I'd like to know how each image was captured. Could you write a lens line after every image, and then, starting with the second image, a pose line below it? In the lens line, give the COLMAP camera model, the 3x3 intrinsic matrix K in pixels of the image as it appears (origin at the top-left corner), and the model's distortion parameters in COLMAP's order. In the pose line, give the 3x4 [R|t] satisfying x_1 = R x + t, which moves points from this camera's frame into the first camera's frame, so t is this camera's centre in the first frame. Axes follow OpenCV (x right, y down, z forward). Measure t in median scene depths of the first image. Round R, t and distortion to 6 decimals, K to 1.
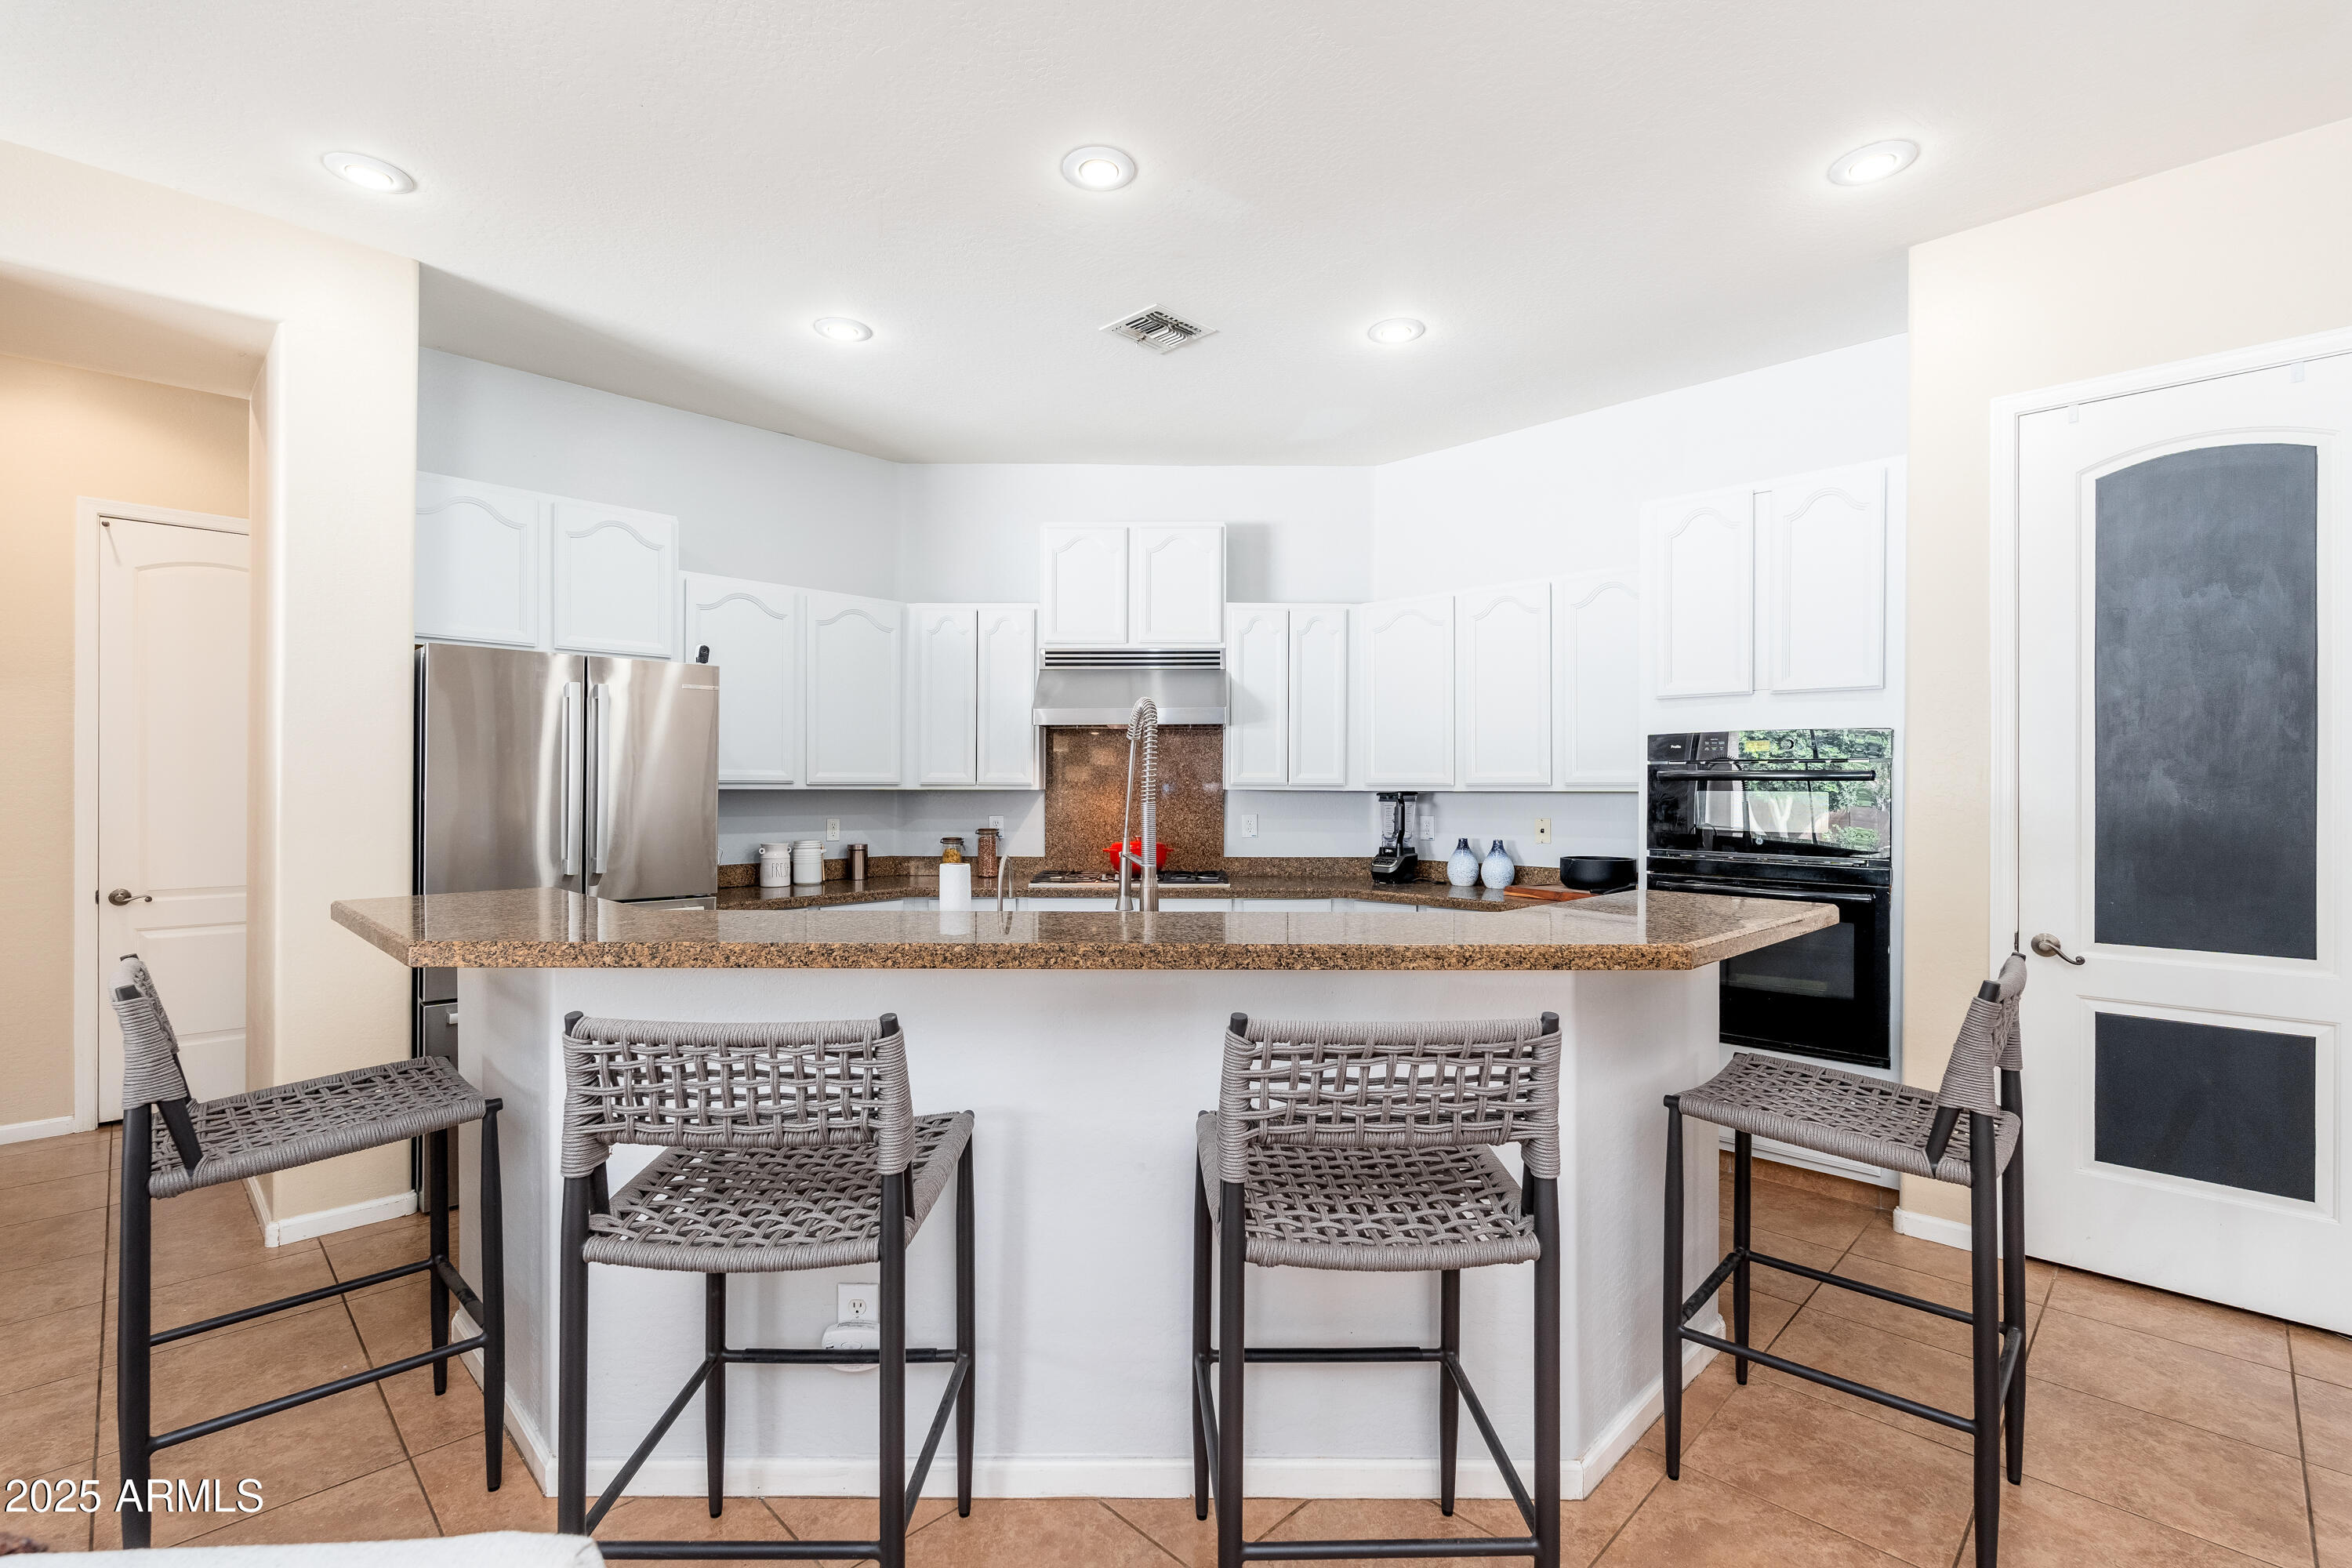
lens RADIAL K [[1044.1, 0, 1182.5], [0, 1044.1, 786.8], [0, 0, 1]] dist [0.004850, 0.000424]
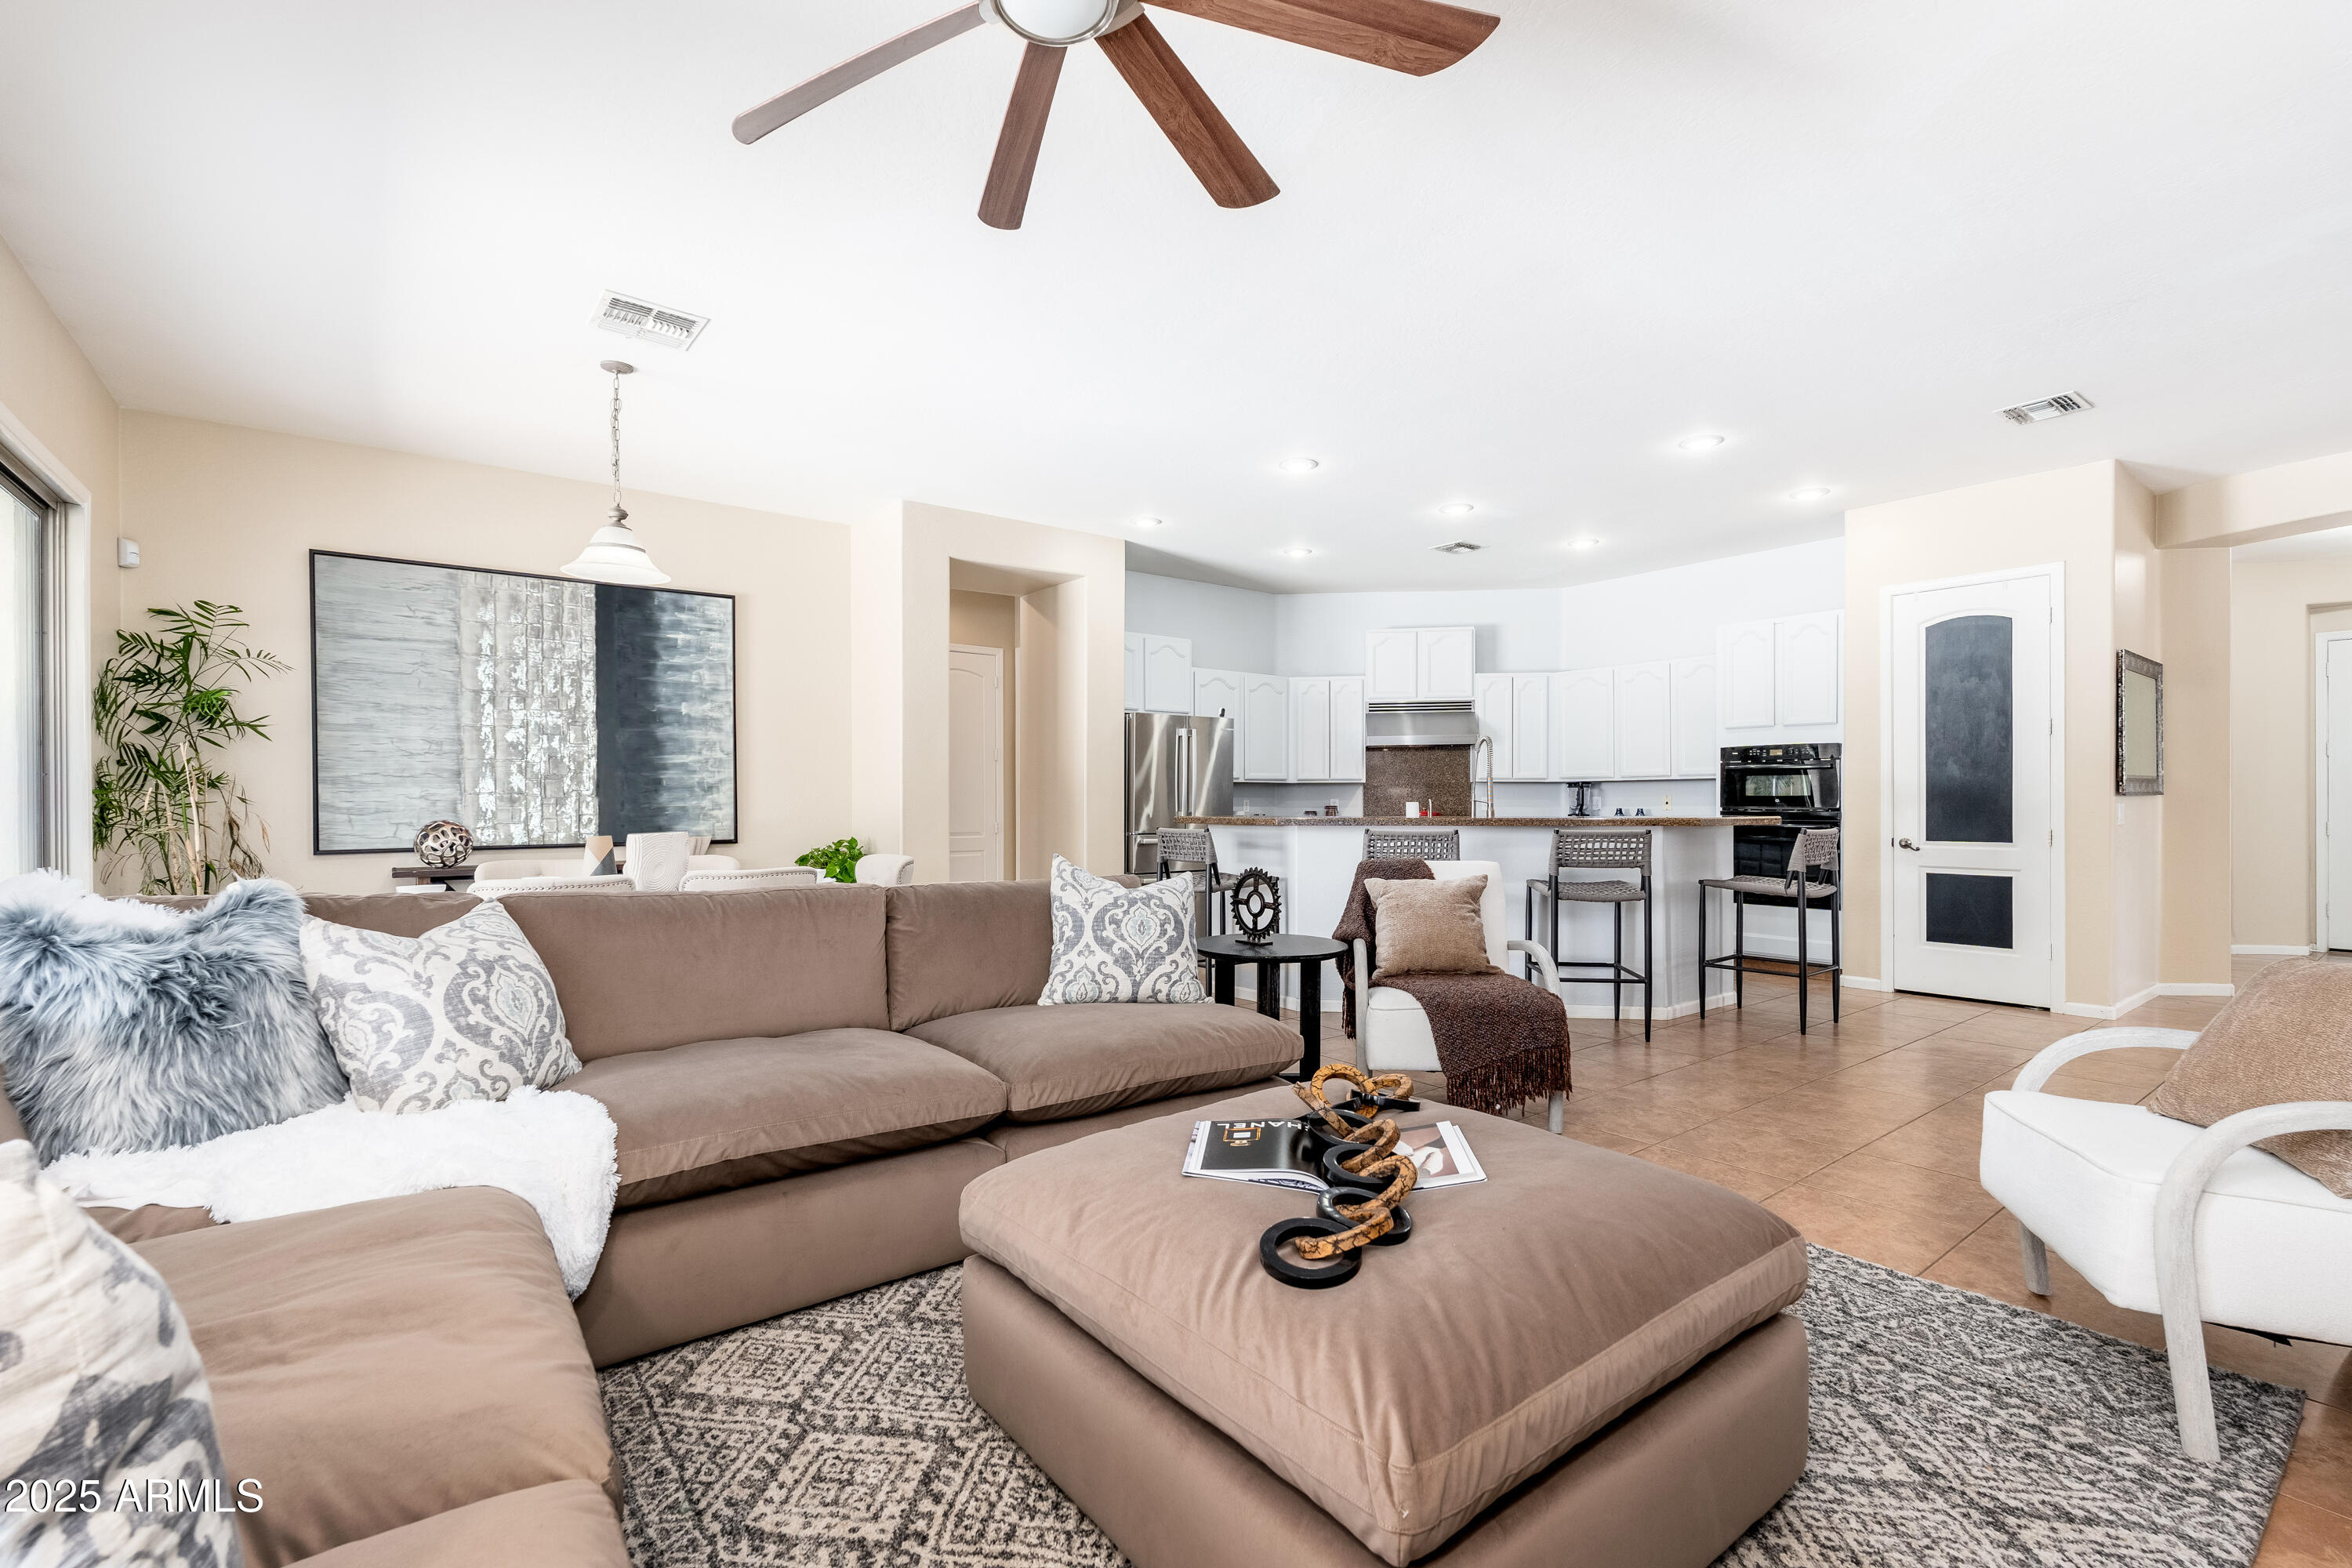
lens RADIAL K [[1044.1, 0, 1185.8], [0, 1044.1, 797.1], [0, 0, 1]] dist [0.004850, 0.000424]
pose [[0.992004, -0.006182, -0.126058, -0.269534], [0.005416, 0.999965, -0.006421, 0.045481], [0.126093, 0.005687, 0.992002, -0.965162]]
